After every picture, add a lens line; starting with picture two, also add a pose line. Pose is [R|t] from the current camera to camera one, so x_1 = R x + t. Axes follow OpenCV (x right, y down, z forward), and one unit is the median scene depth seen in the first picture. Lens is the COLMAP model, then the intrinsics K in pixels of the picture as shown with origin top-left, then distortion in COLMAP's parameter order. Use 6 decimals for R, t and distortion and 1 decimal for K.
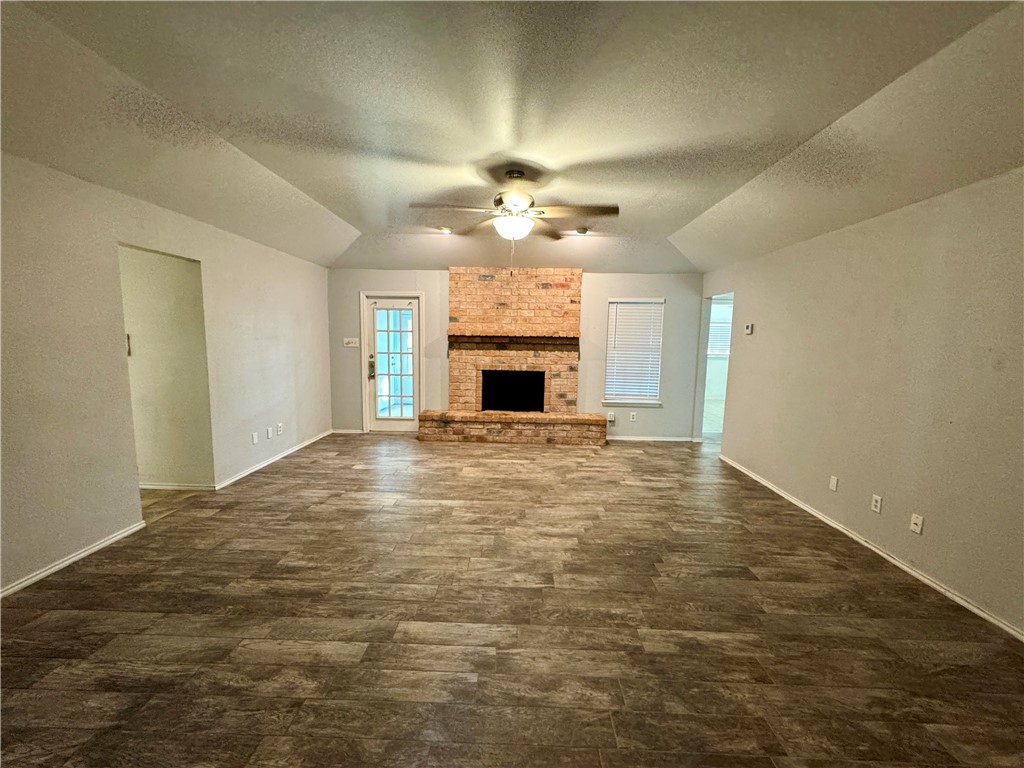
lens RADIAL K [[410.2, 0, 509.2], [0, 410.2, 383.9], [0, 0, 1]] dist [-0.003191, 0.000324]
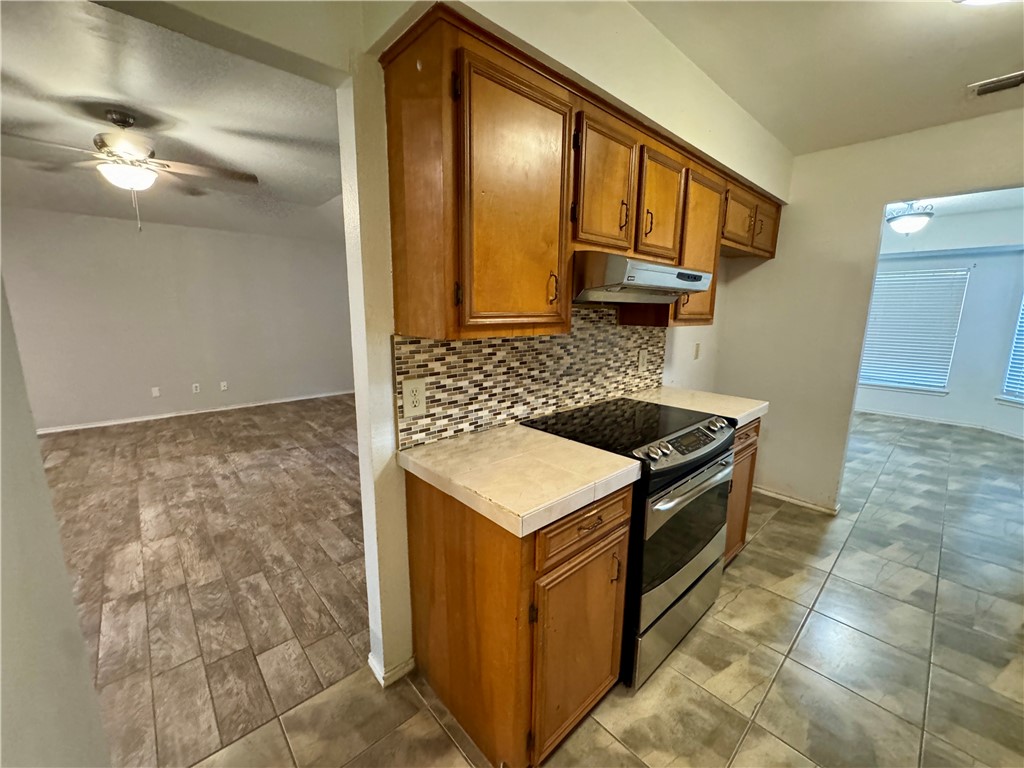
lens RADIAL K [[410.2, 0, 511.3], [0, 410.2, 383.7], [0, 0, 1]] dist [-0.003191, 0.000324]
pose [[-0.693575, -0.156821, 0.703108, -1.127786], [0.056786, 0.961079, 0.270375, -0.120656], [-0.718143, 0.227452, -0.657675, 0.954484]]
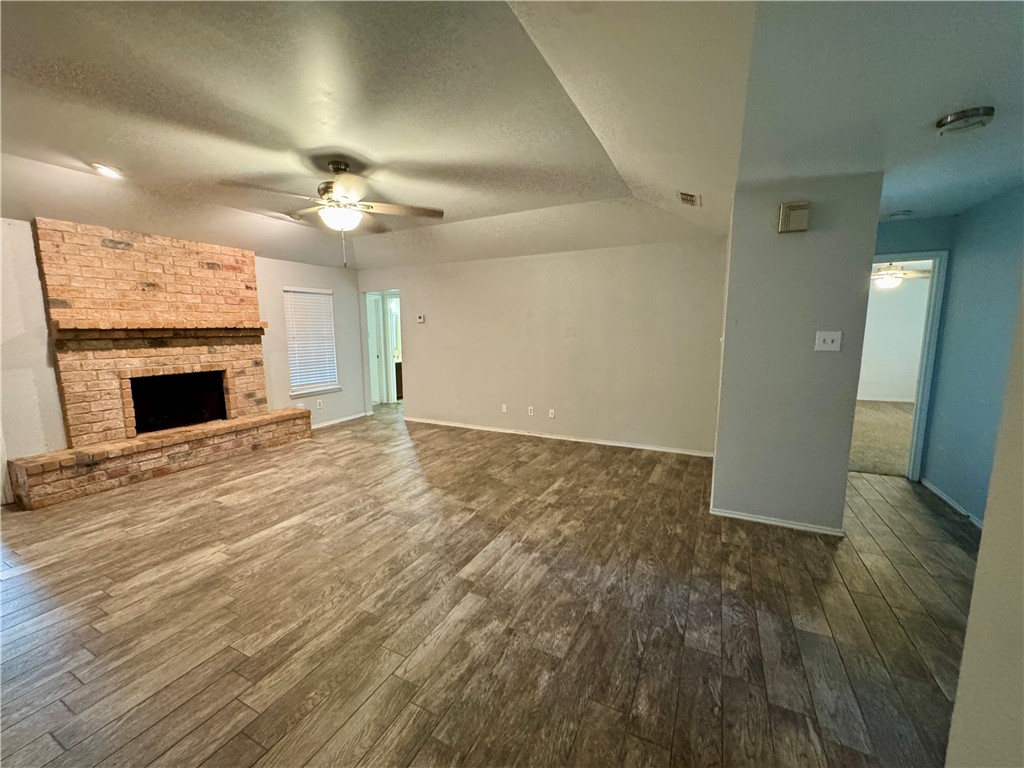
lens RADIAL K [[410.2, 0, 512.0], [0, 410.2, 384.0], [0, 0, 1]] dist [-0.003191, 0.000324]
pose [[0.430283, -0.143446, 0.891224, -0.663788], [0.116629, 0.987852, 0.102691, -0.031601], [-0.895128, 0.059757, 0.441786, 0.181291]]
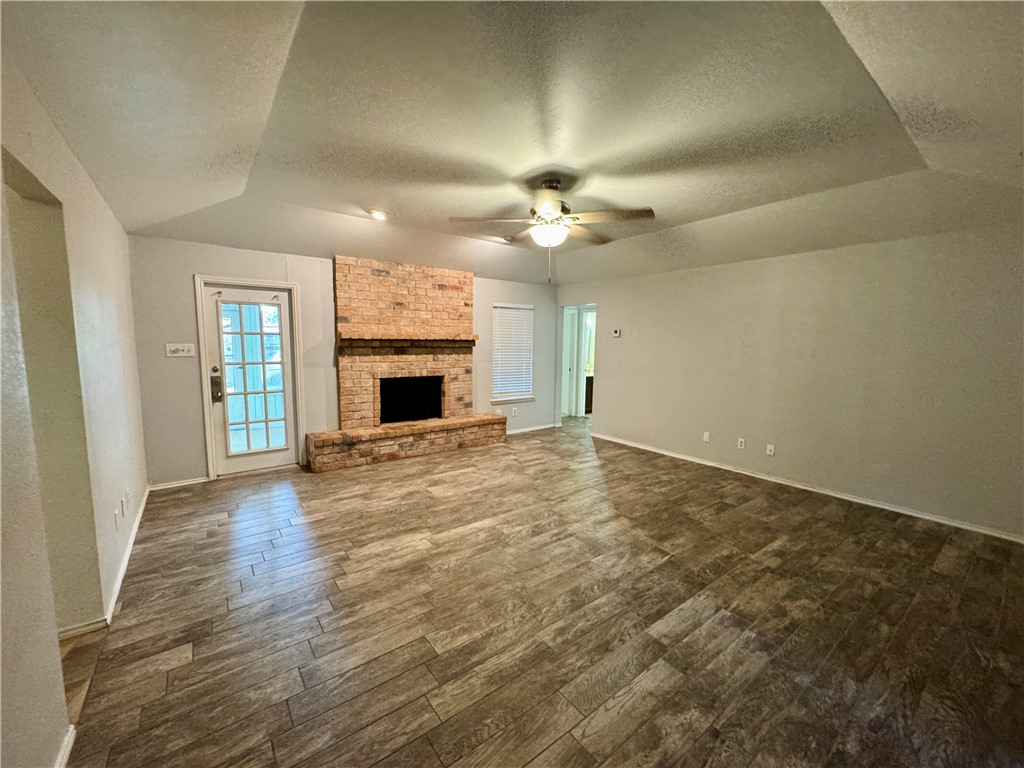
lens RADIAL K [[410.2, 0, 511.7], [0, 410.2, 384.6], [0, 0, 1]] dist [-0.003191, 0.000324]
pose [[0.782138, -0.074814, 0.618598, -0.629378], [0.072809, 0.996938, 0.028514, -0.040835], [-0.618837, 0.022738, 0.785190, 0.232229]]
